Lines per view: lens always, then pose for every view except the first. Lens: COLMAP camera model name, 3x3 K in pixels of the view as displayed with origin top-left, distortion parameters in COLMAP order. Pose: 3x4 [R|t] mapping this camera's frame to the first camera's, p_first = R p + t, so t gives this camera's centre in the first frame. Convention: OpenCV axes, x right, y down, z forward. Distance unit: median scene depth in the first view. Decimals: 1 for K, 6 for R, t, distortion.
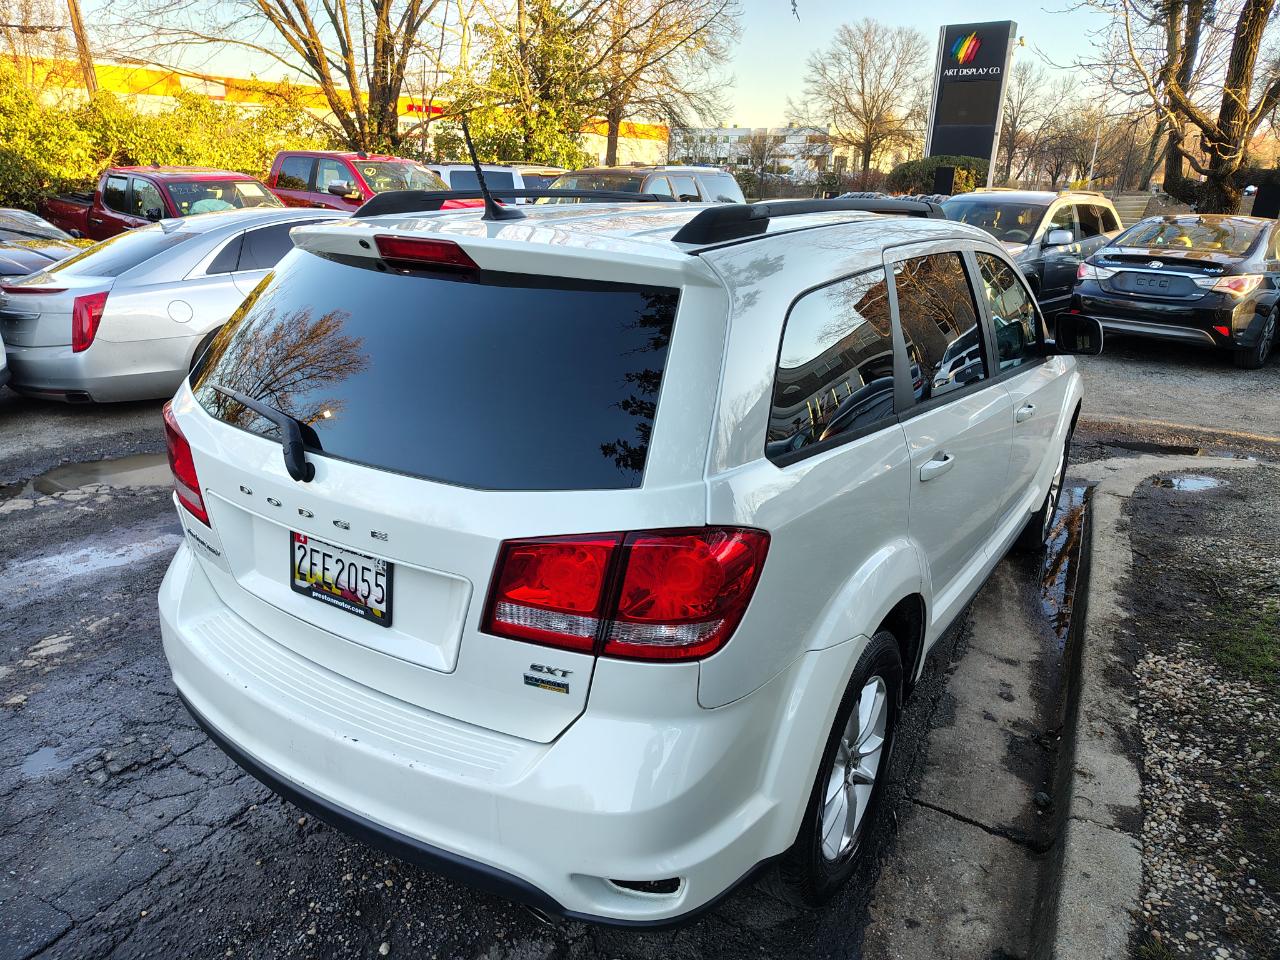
lens RADIAL K [[870.0, 0, 639.1], [0, 870.0, 473.0], [0, 0, 1]] dist [0.009241, 0.002963]
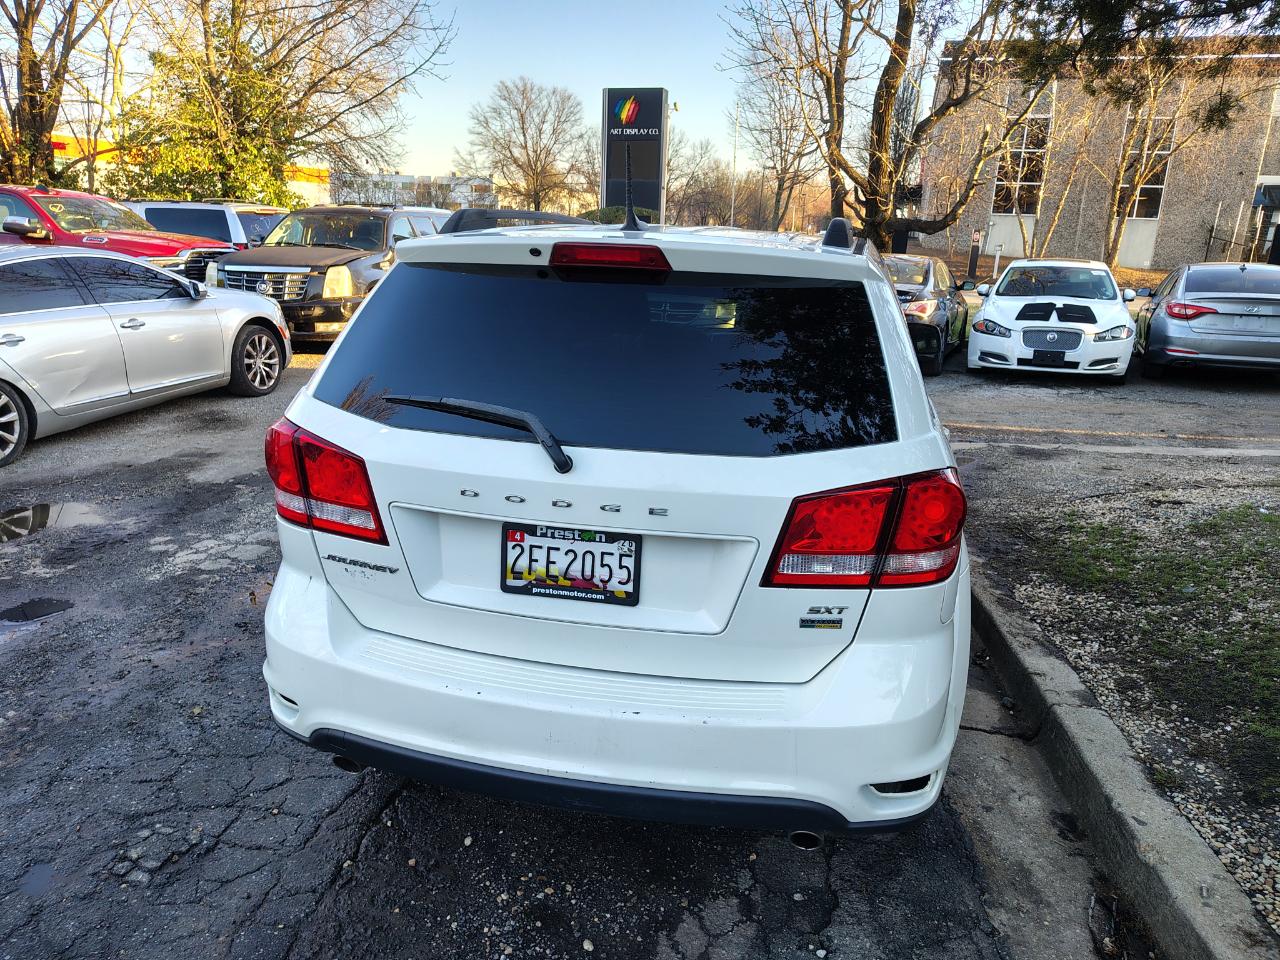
lens RADIAL K [[862.1, 0, 645.8], [0, 862.1, 469.6], [0, 0, 1]] dist [0.043367, -0.041460]
pose [[0.933717, -0.089586, 0.346622, -0.609612], [0.107693, 0.993627, -0.033291, 0.048103], [-0.341430, 0.068413, 0.937414, 0.002427]]
